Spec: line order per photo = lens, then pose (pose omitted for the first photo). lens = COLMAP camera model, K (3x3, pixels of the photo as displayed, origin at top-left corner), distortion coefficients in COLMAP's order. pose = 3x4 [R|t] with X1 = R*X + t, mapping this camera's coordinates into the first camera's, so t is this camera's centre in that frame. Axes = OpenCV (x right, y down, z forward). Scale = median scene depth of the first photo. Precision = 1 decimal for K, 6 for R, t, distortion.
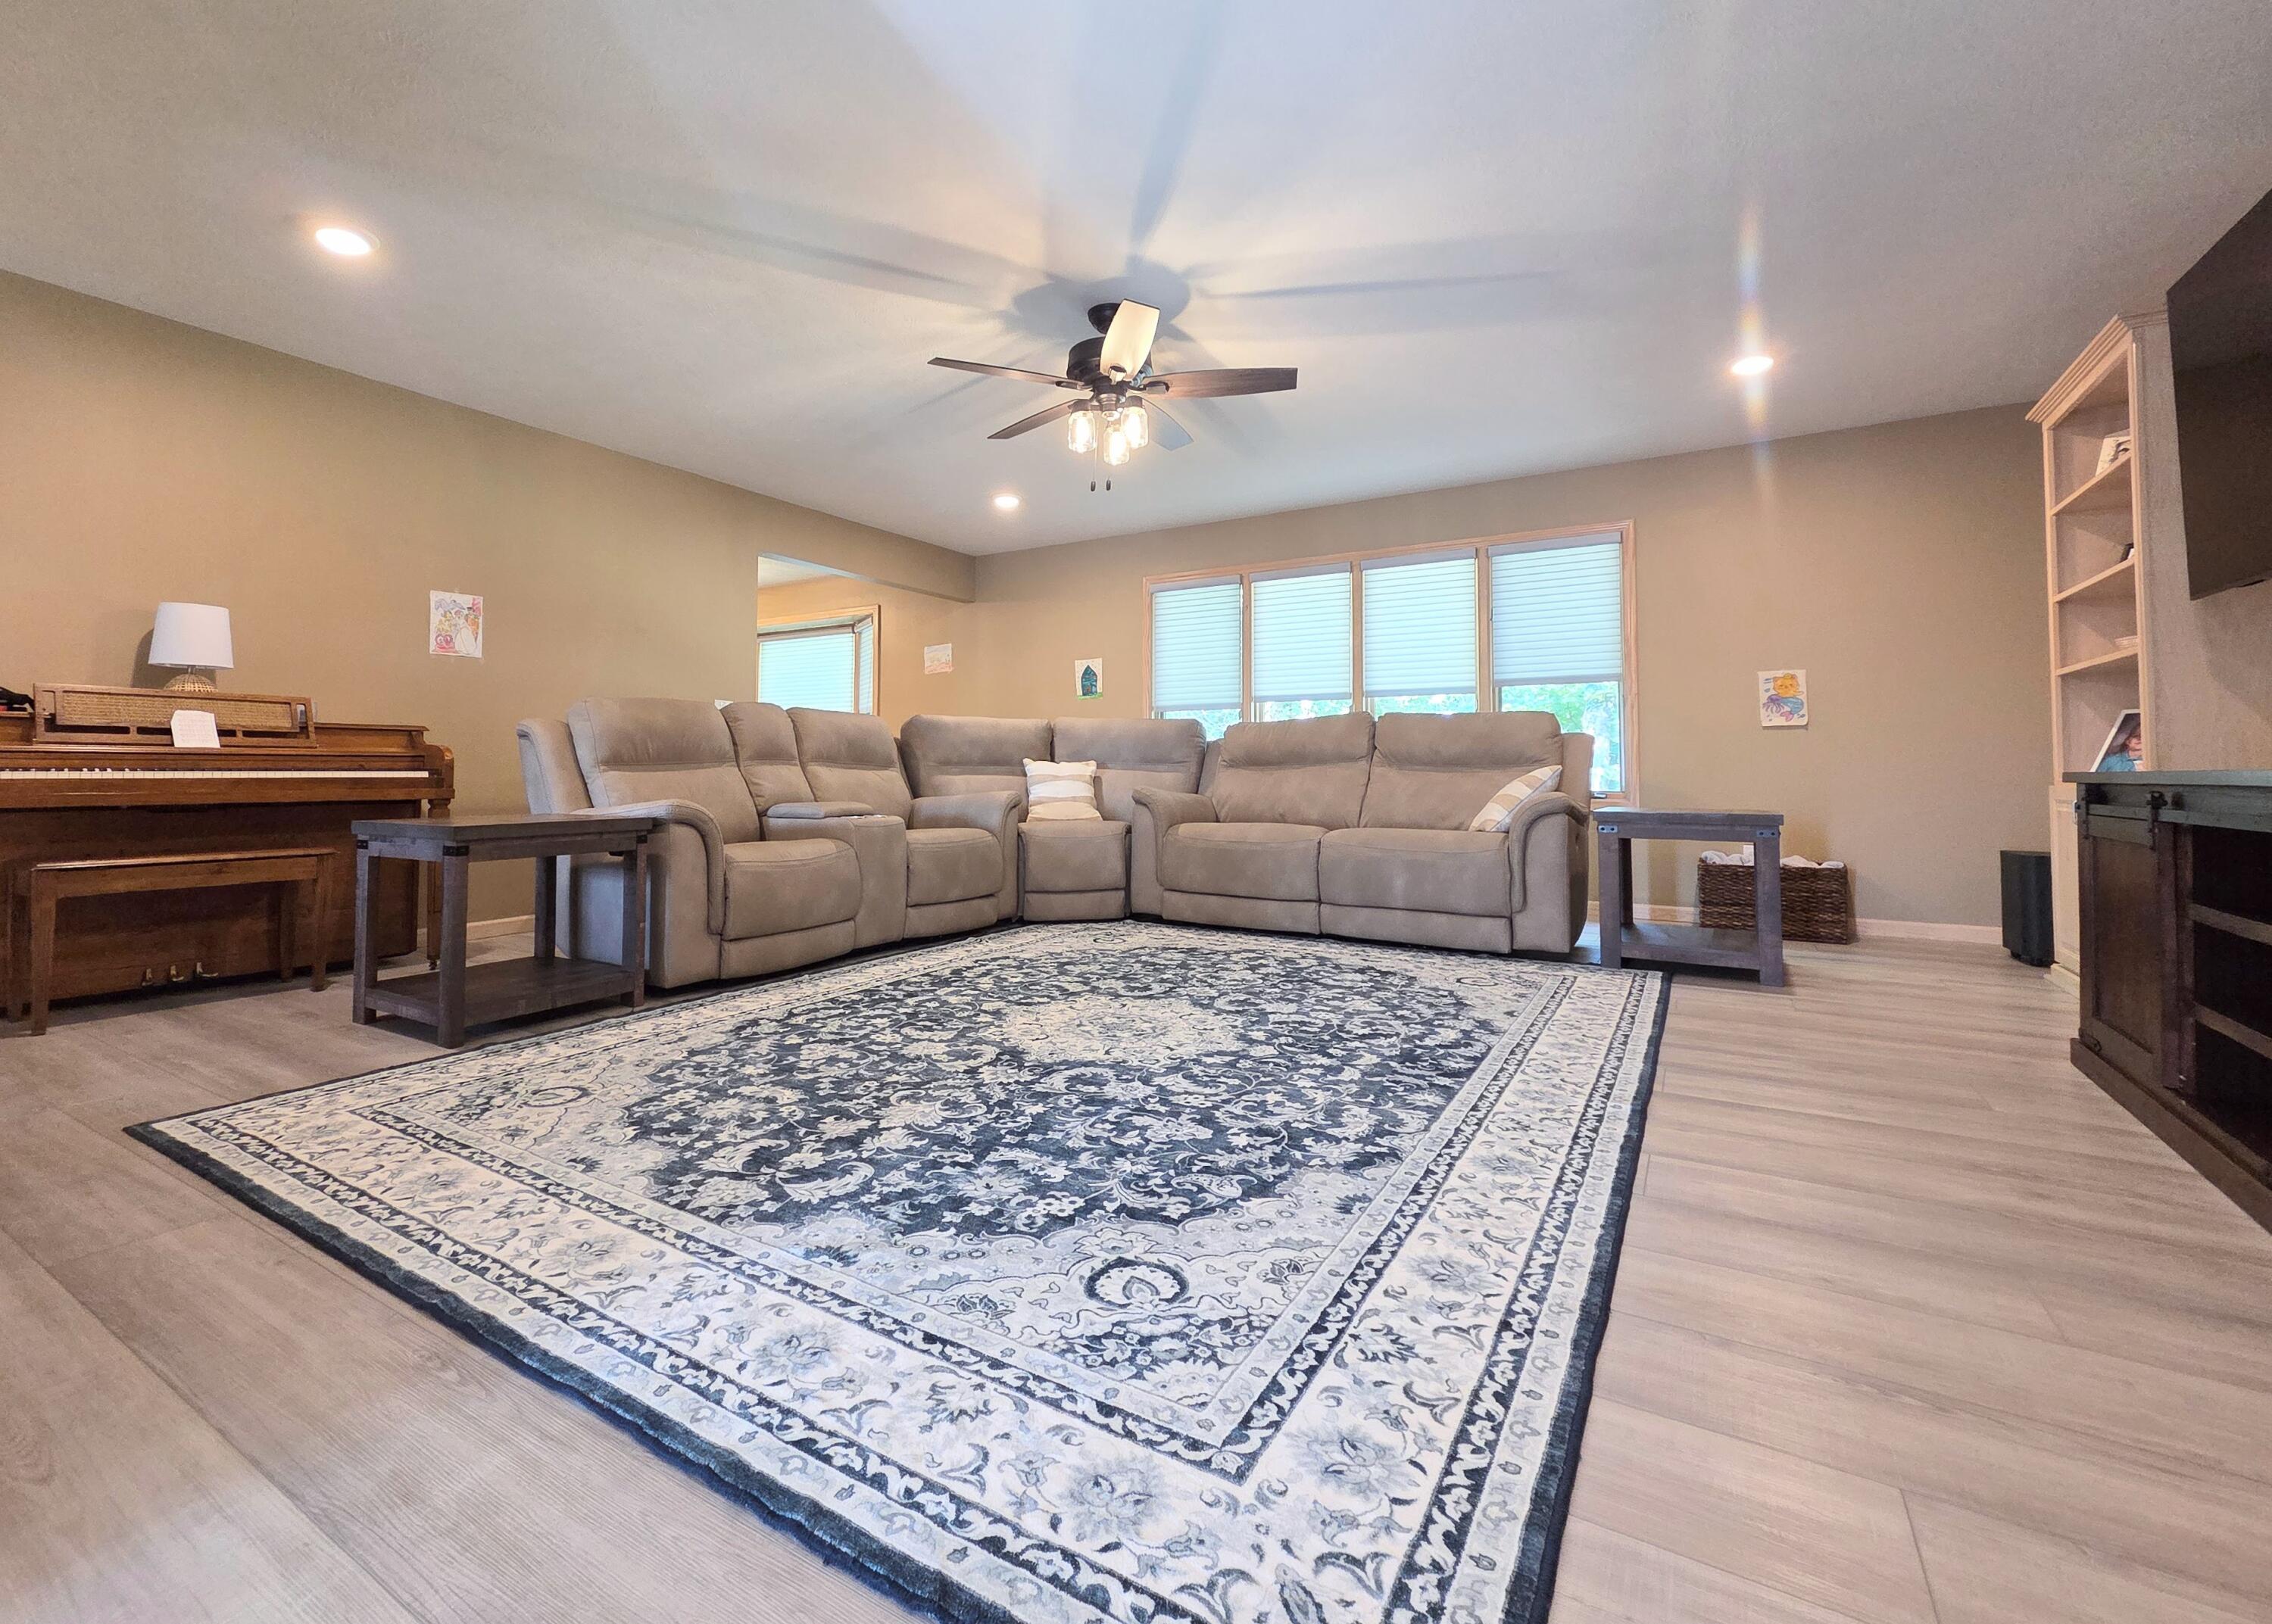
lens RADIAL K [[979.2, 0, 1090.9], [0, 979.2, 732.4], [0, 0, 1]] dist [0.005751, 0.000062]
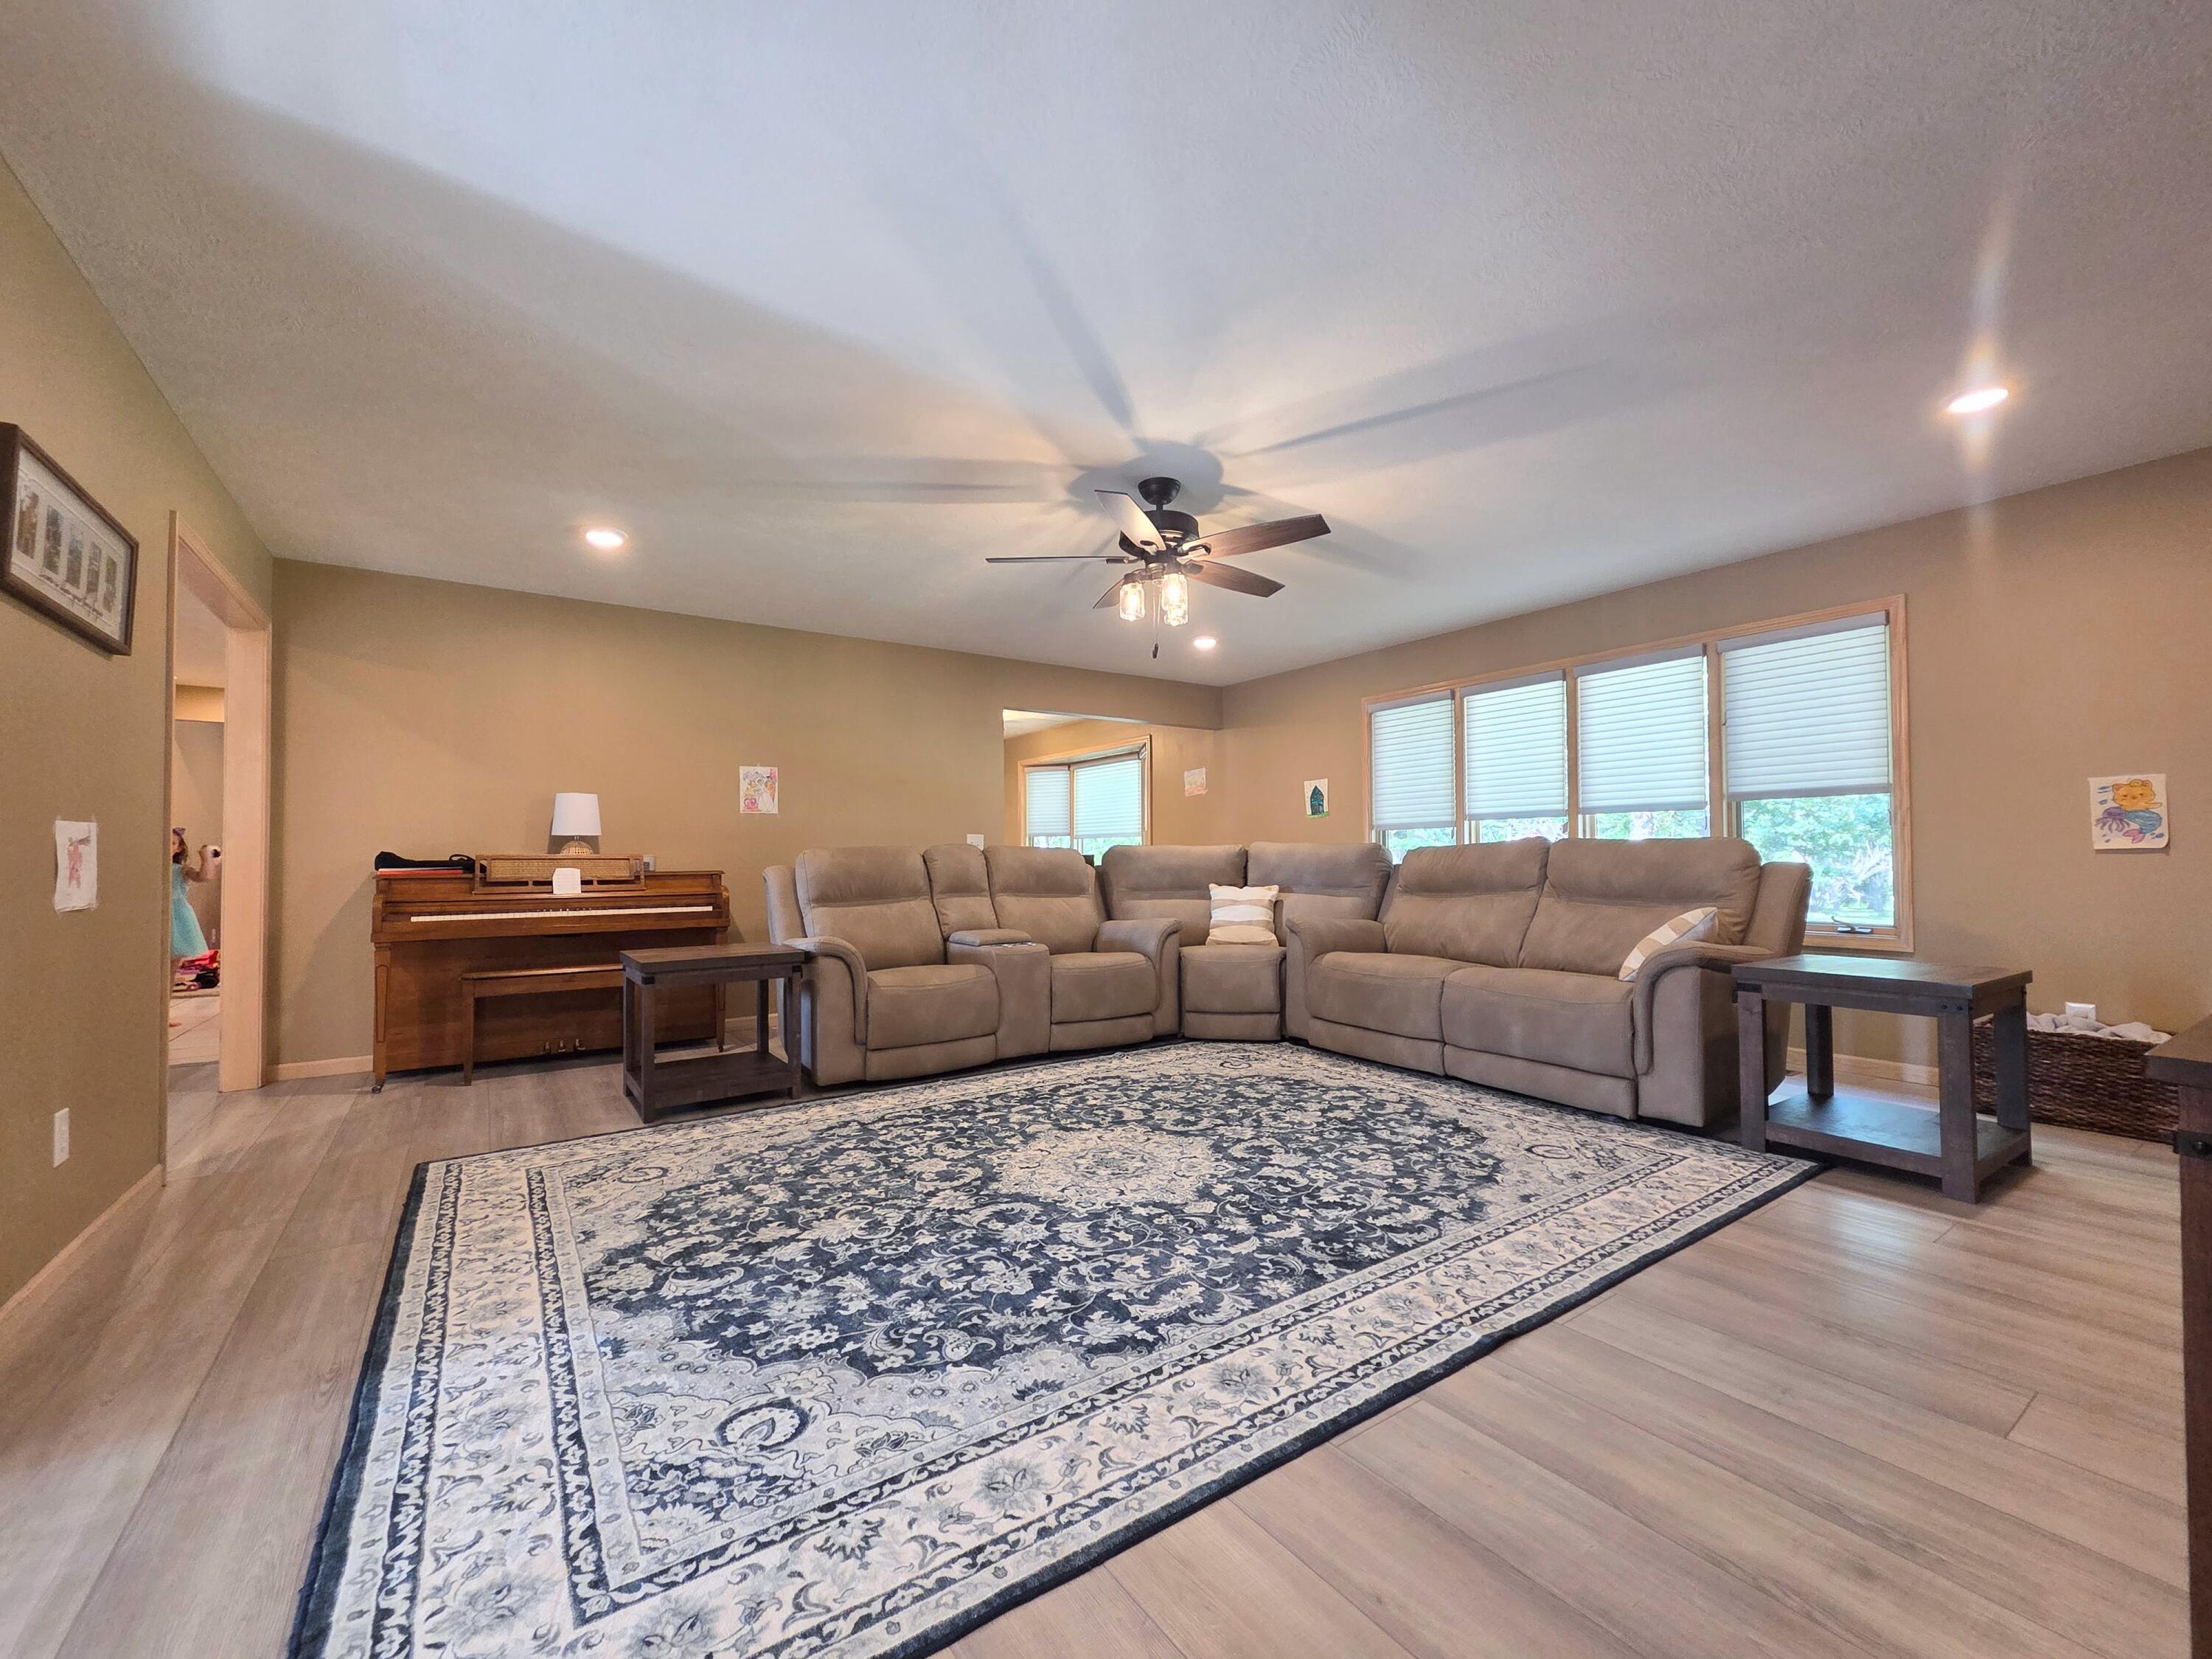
lens RADIAL K [[902.8, 0, 1127.3], [0, 902.8, 839.9], [0, 0, 1]] dist [0.006081, -0.000170]
pose [[0.922605, -0.017635, -0.385343, 0.442736], [0.025234, 0.999574, 0.014671, -0.073204], [0.384920, -0.023260, 0.922657, 0.091079]]
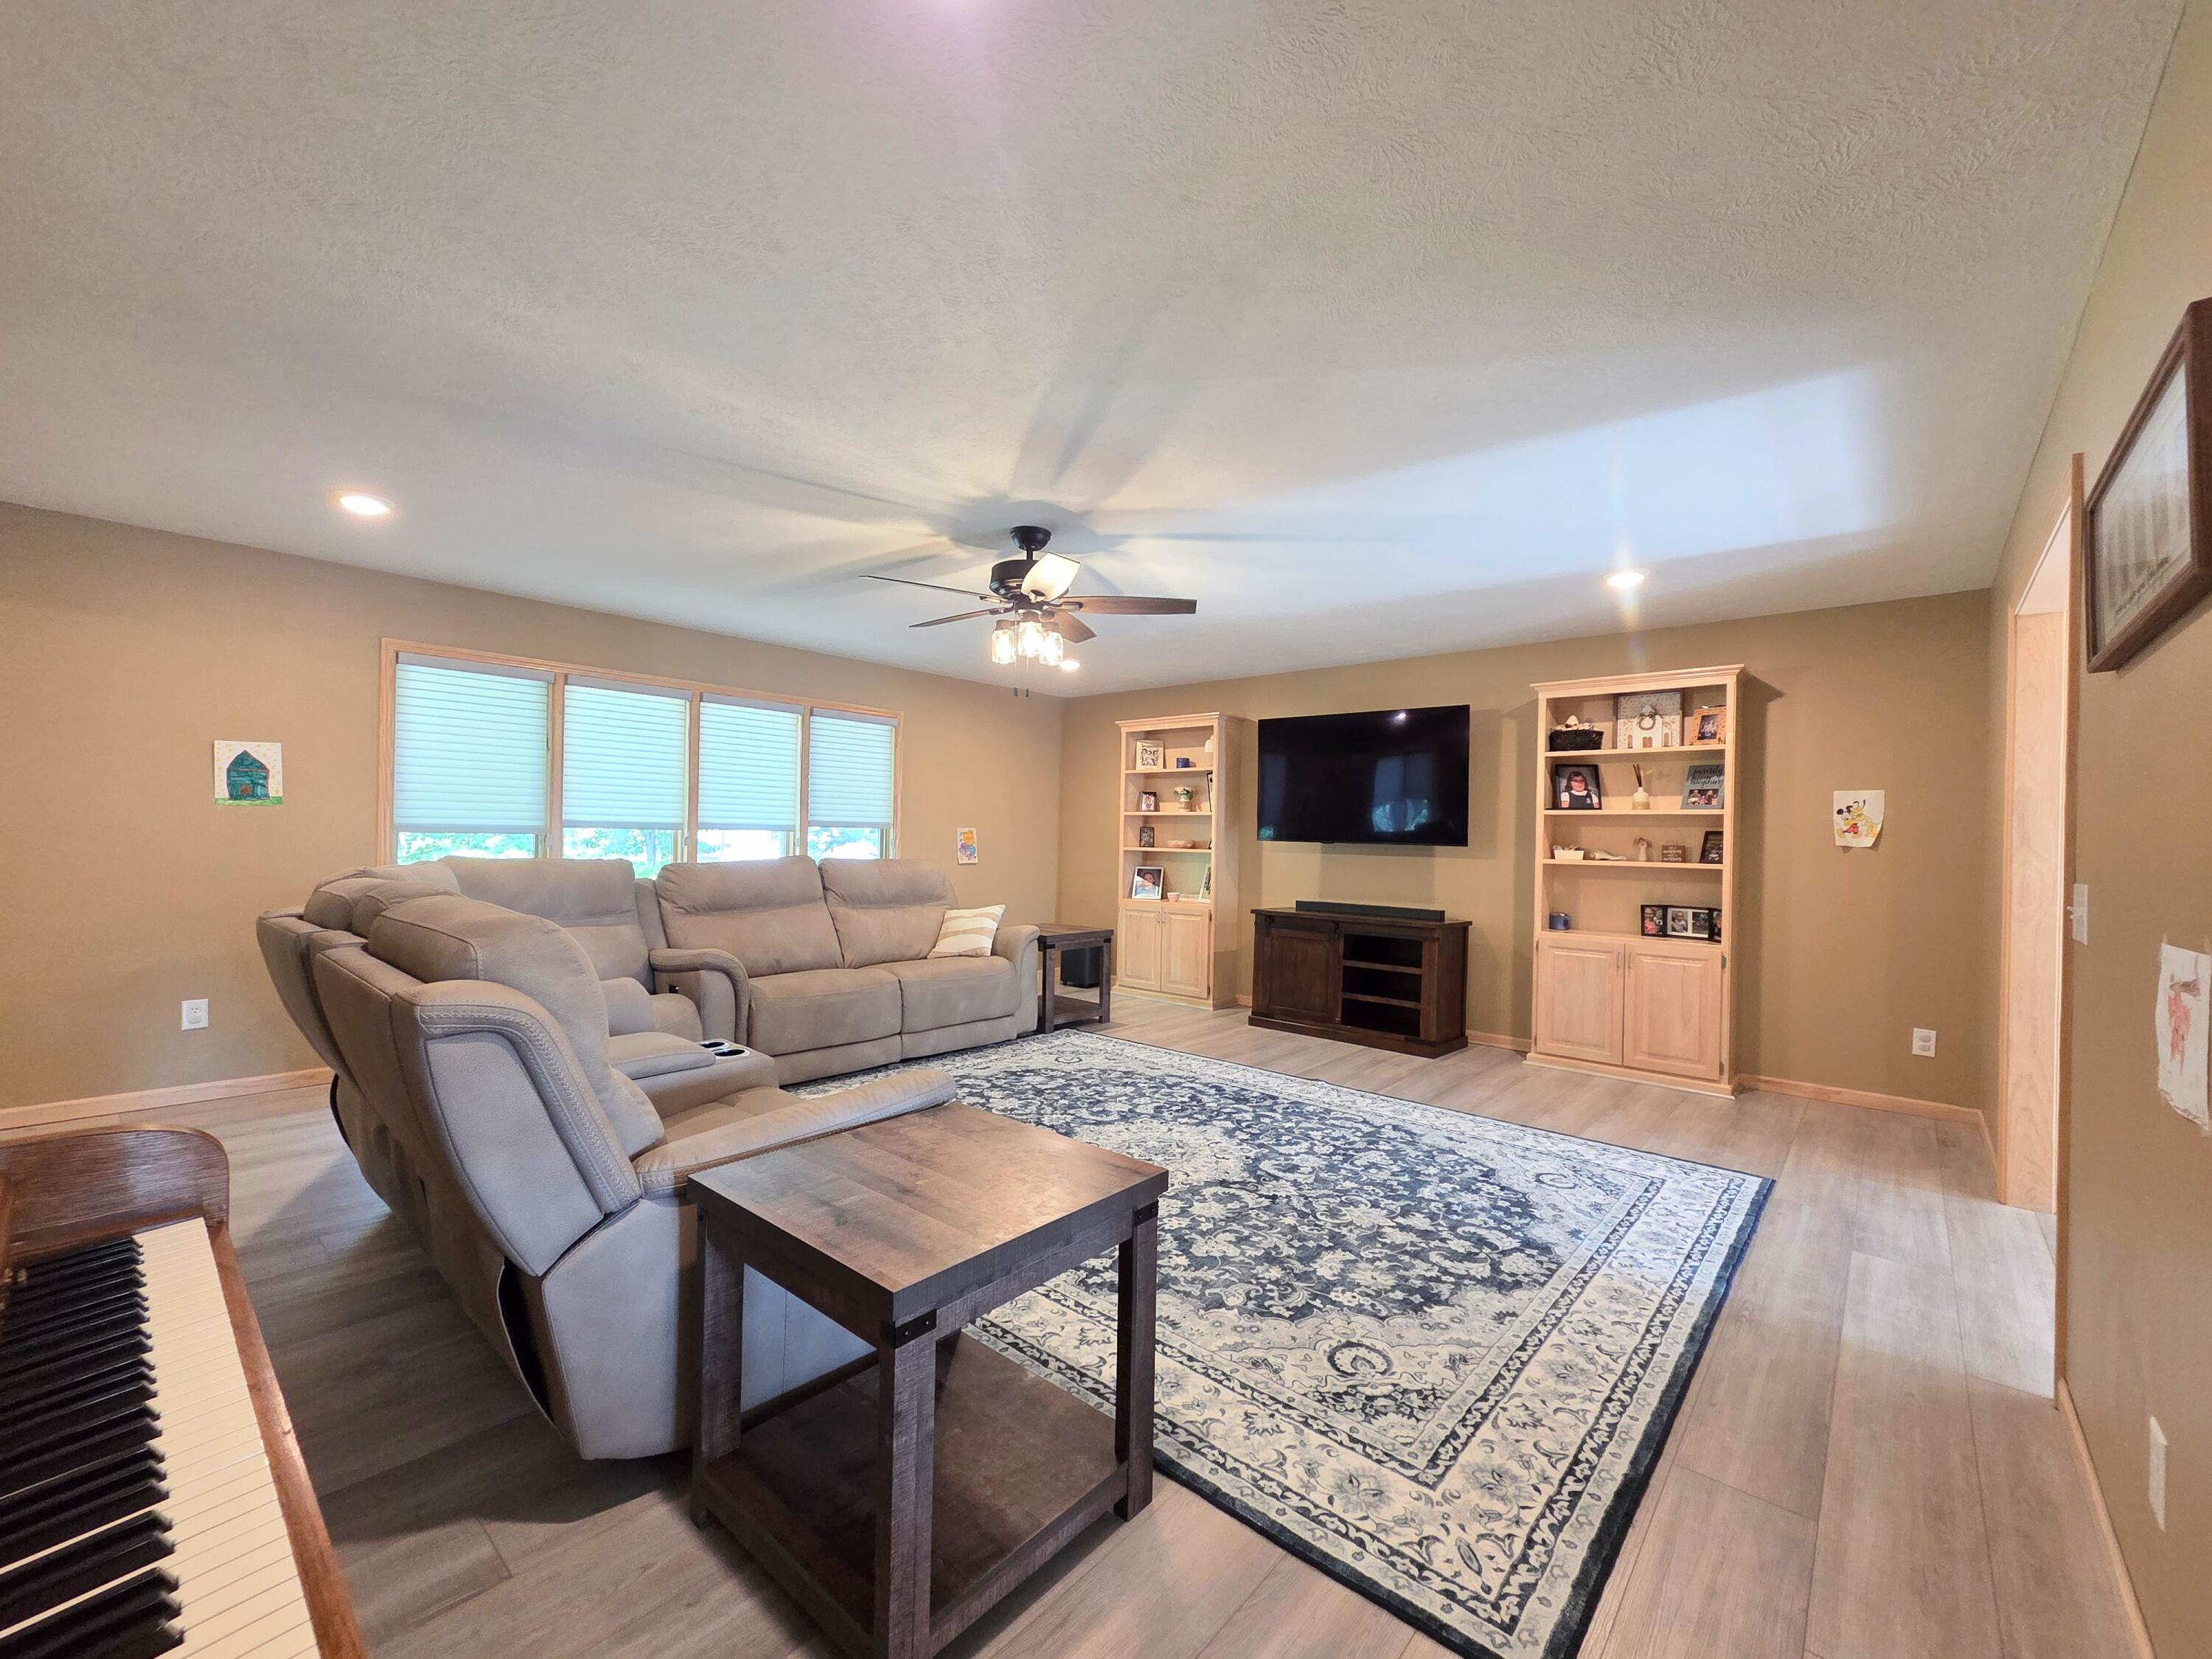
lens RADIAL K [[902.8, 0, 1127.3], [0, 902.8, 839.9], [0, 0, 1]] dist [0.006081, -0.000170]
pose [[0.149502, -0.000692, 0.988761, -1.186162], [-0.059575, 0.998177, 0.009707, -0.125022], [-0.986965, -0.060357, 0.149188, 0.892341]]
